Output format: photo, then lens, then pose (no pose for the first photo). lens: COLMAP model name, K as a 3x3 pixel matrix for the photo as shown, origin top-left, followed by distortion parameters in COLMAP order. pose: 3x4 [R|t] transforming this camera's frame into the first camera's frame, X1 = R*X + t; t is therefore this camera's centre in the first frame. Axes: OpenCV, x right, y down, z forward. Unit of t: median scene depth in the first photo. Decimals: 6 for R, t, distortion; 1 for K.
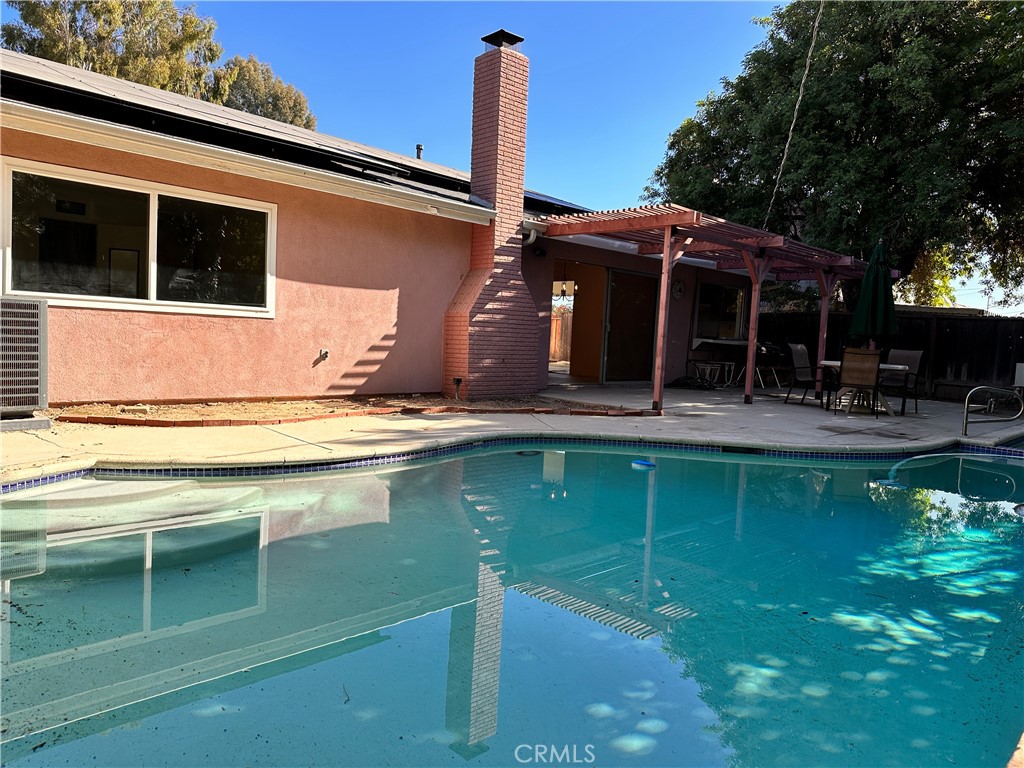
lens RADIAL K [[709.0, 0, 513.3], [0, 709.0, 385.0], [0, 0, 1]] dist [0.026305, -0.033574]
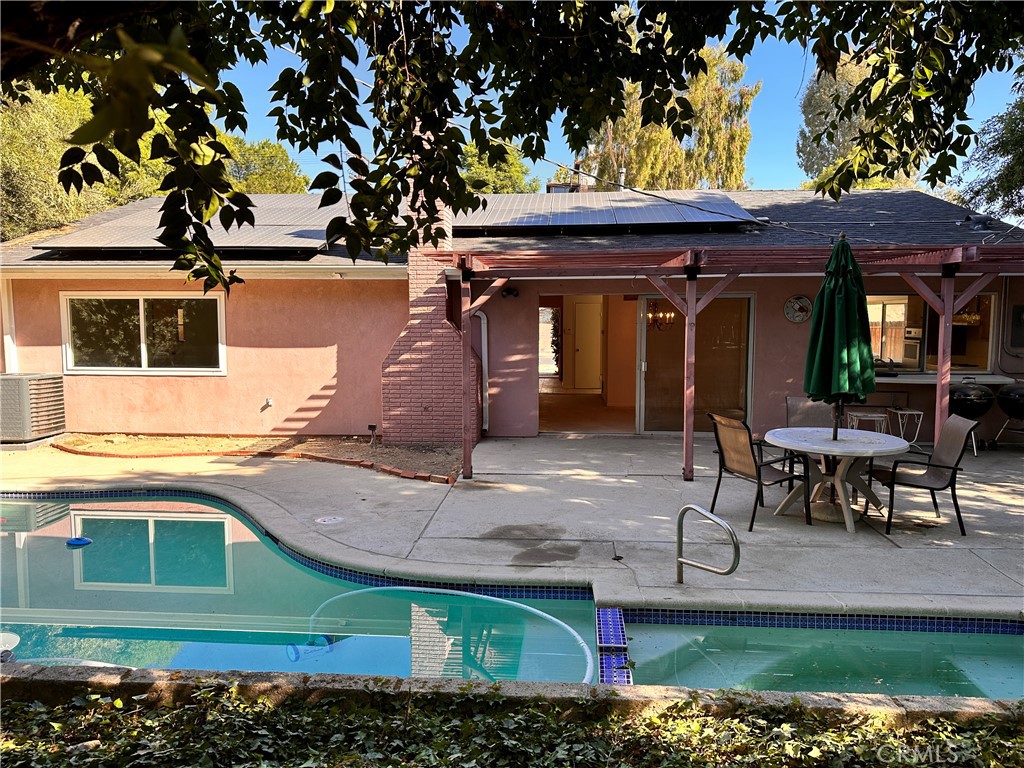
lens RADIAL K [[709.0, 0, 506.3], [0, 709.0, 384.4], [0, 0, 1]] dist [0.026305, -0.033574]
pose [[0.656728, 0.018791, -0.753893, 0.877826], [-0.021353, 0.999752, 0.006318, -0.083926], [0.753825, 0.011949, 0.656966, 0.446715]]
